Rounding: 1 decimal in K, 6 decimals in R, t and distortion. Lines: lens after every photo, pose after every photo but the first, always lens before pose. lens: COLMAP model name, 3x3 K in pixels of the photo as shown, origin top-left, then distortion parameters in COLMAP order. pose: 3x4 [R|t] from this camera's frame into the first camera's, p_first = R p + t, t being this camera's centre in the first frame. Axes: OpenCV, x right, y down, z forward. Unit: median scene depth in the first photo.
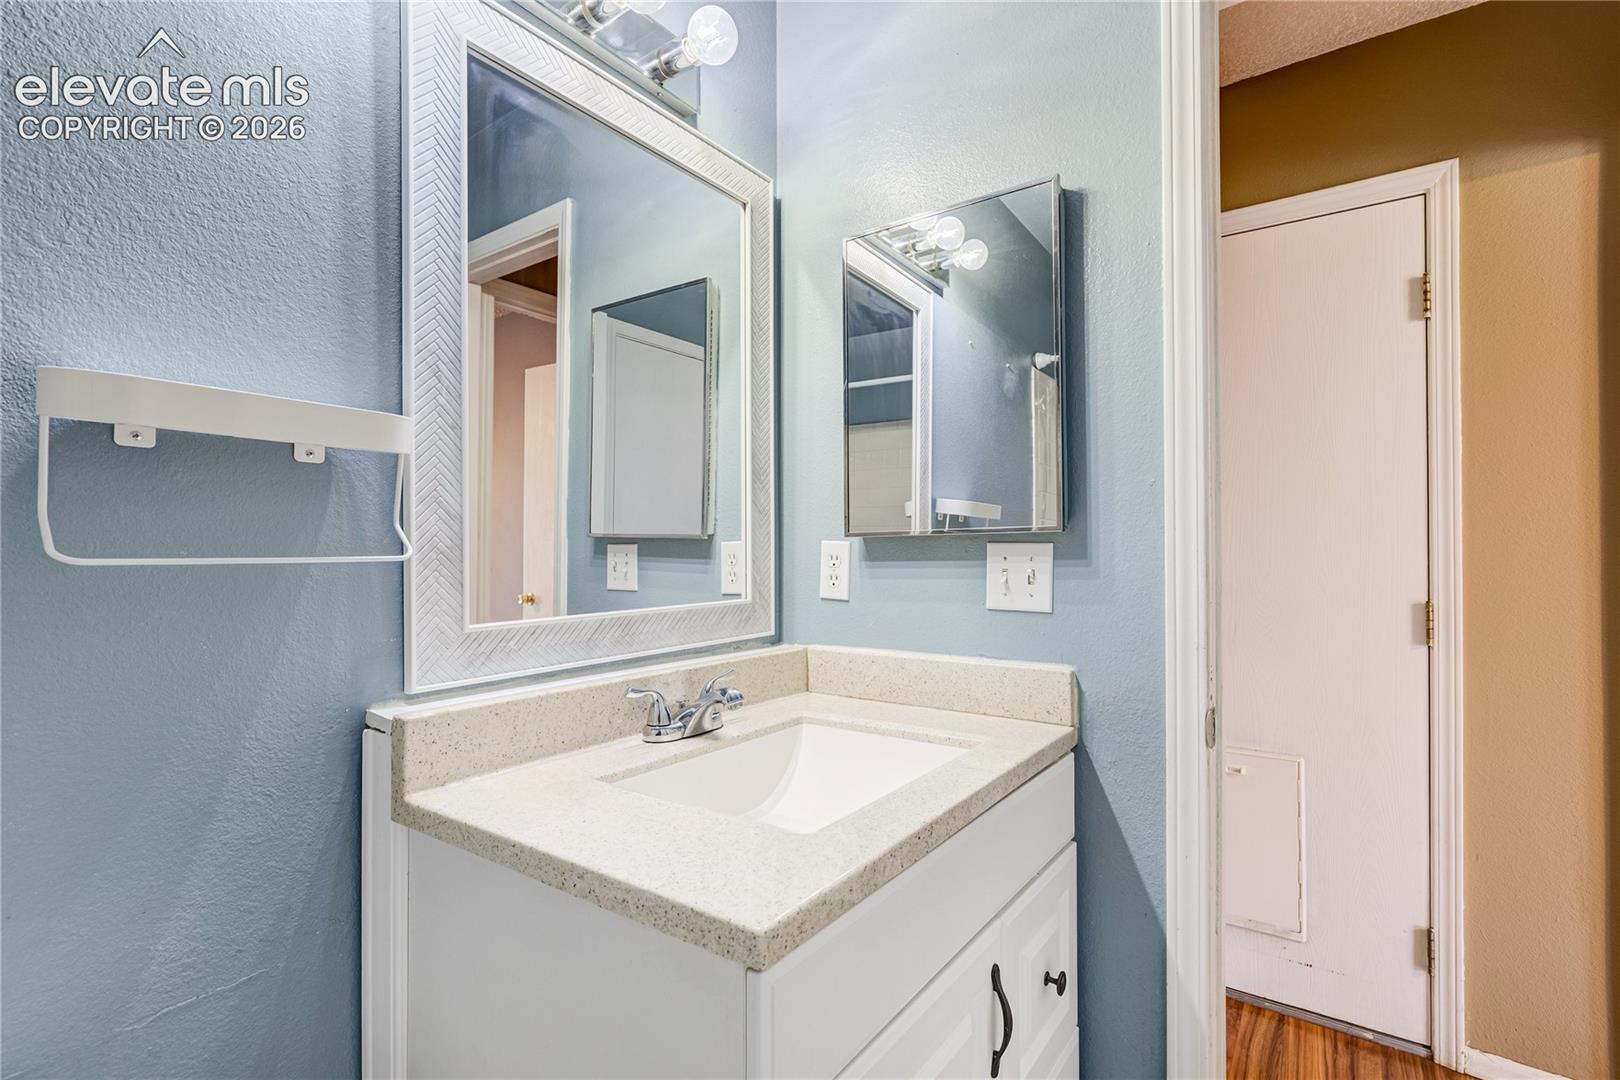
lens RADIAL K [[747.0, 0, 814.7], [0, 747.0, 542.3], [0, 0, 1]] dist [-0.017289, 0.011510]
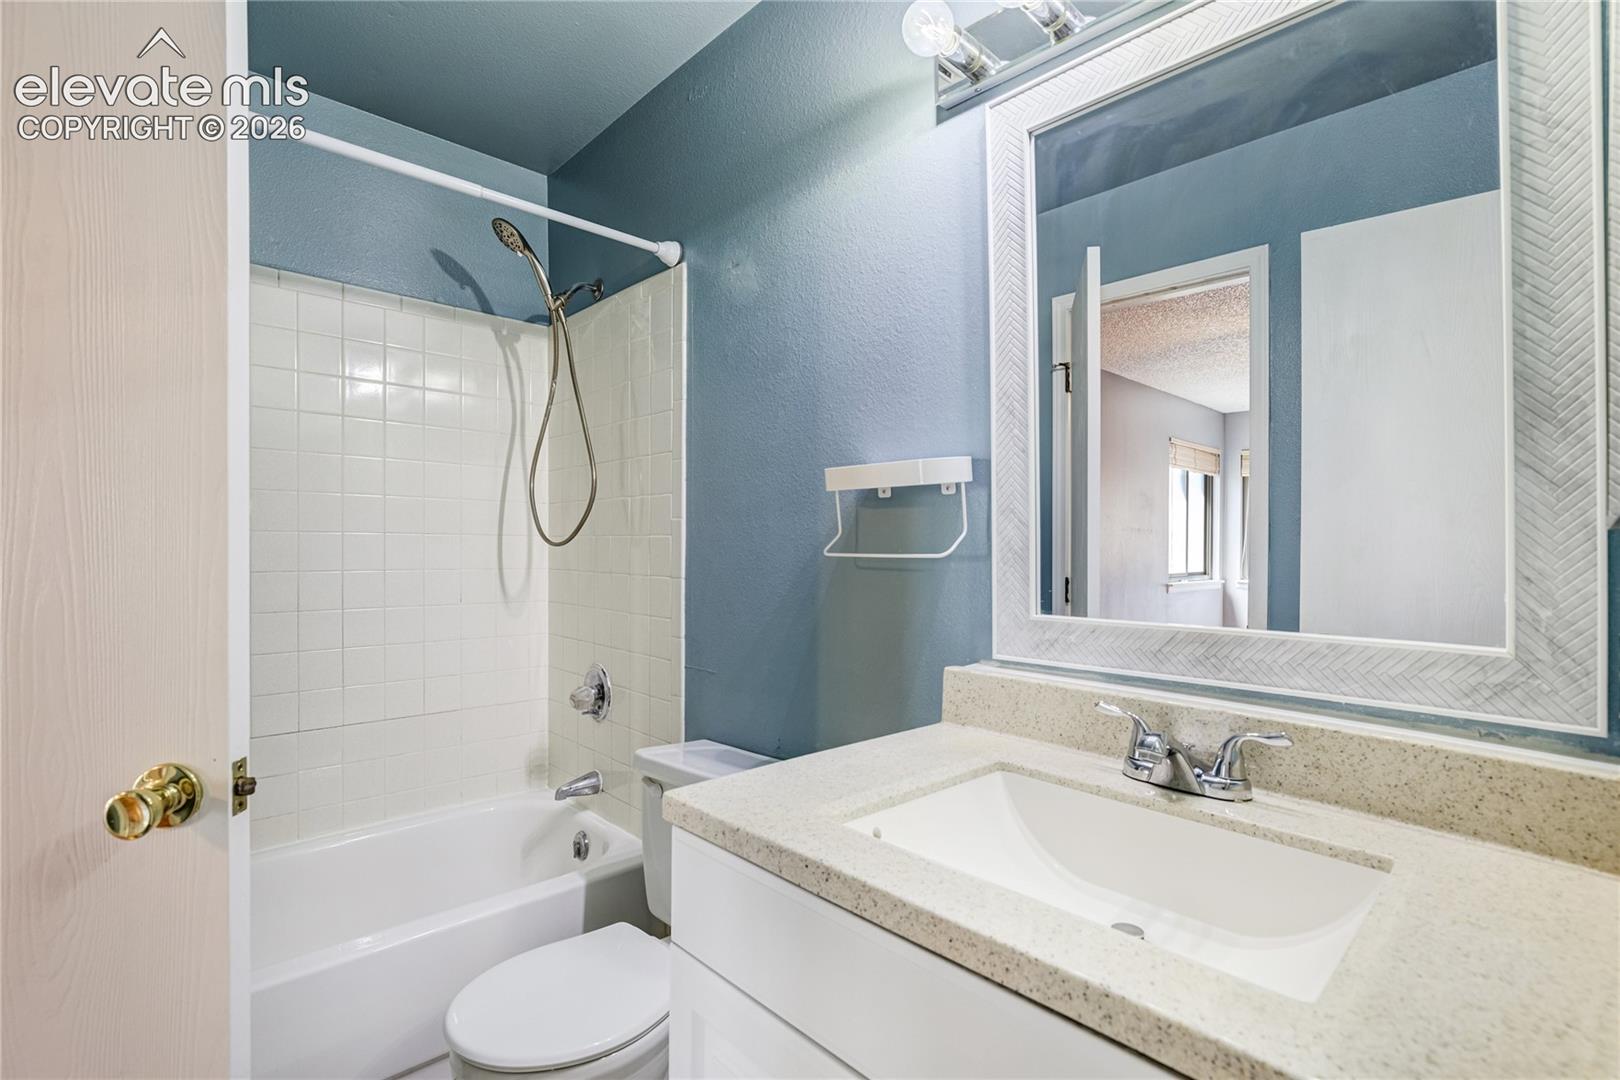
lens RADIAL K [[747.0, 0, 812.9], [0, 747.0, 540.4], [0, 0, 1]] dist [-0.017289, 0.011510]
pose [[-0.207825, -0.000194, -0.978166, 0.749446], [0.009413, 0.999953, -0.002199, -0.007785], [0.978121, -0.009665, -0.207814, 0.859609]]
